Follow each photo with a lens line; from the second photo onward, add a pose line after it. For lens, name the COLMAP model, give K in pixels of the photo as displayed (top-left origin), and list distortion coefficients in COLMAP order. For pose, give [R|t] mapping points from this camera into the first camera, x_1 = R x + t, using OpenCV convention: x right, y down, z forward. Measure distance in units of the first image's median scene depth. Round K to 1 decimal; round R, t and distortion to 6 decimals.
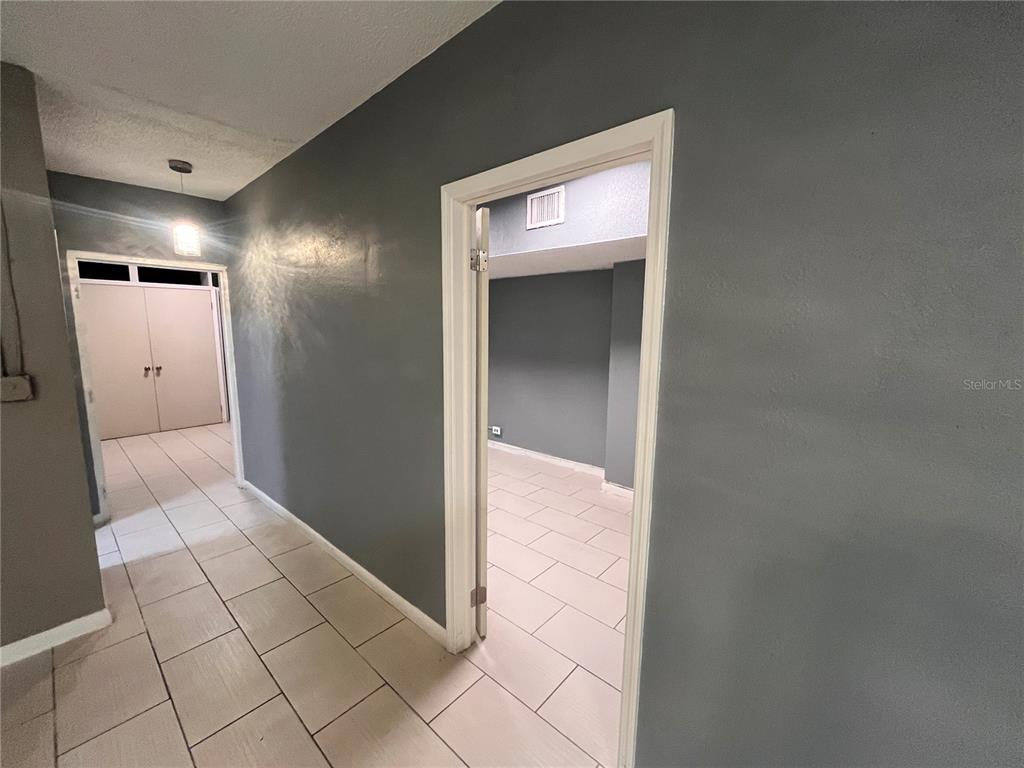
lens RADIAL K [[414.8, 0, 509.9], [0, 414.8, 384.0], [0, 0, 1]] dist [0.001950, 0.000204]
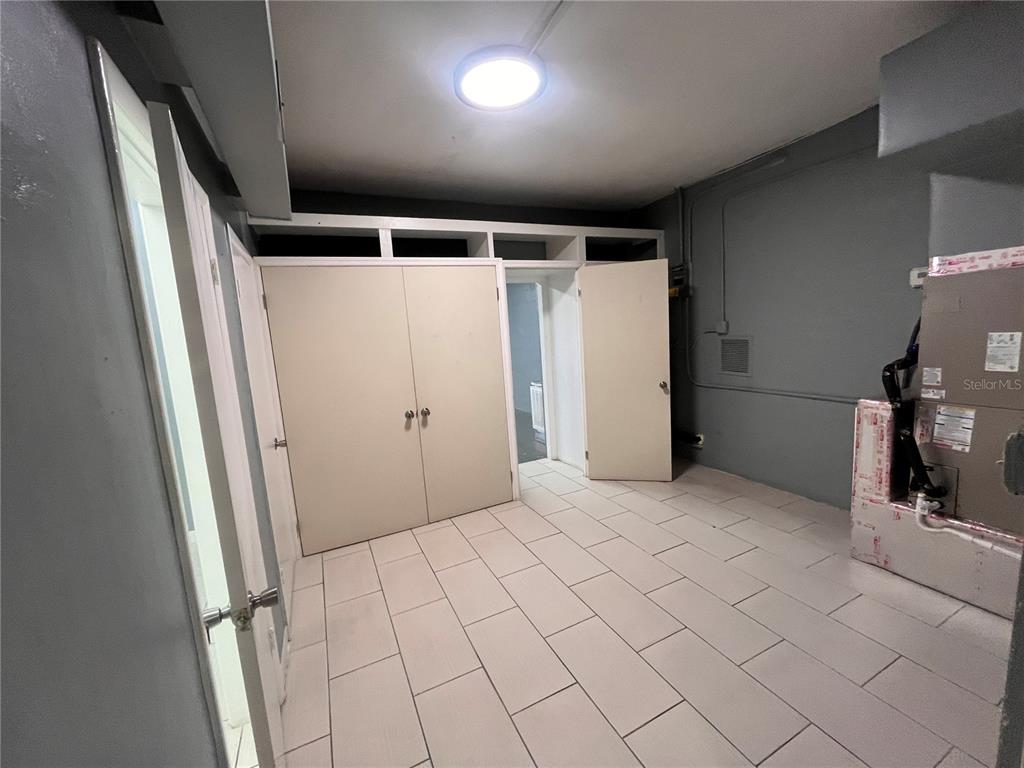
lens RADIAL K [[414.8, 0, 512.2], [0, 414.8, 382.7], [0, 0, 1]] dist [0.001950, 0.000204]
pose [[0.921163, -0.018242, -0.388749, -0.530360], [0.022789, 0.999715, 0.007089, -0.079187], [0.388509, -0.015389, 0.921317, 0.544707]]
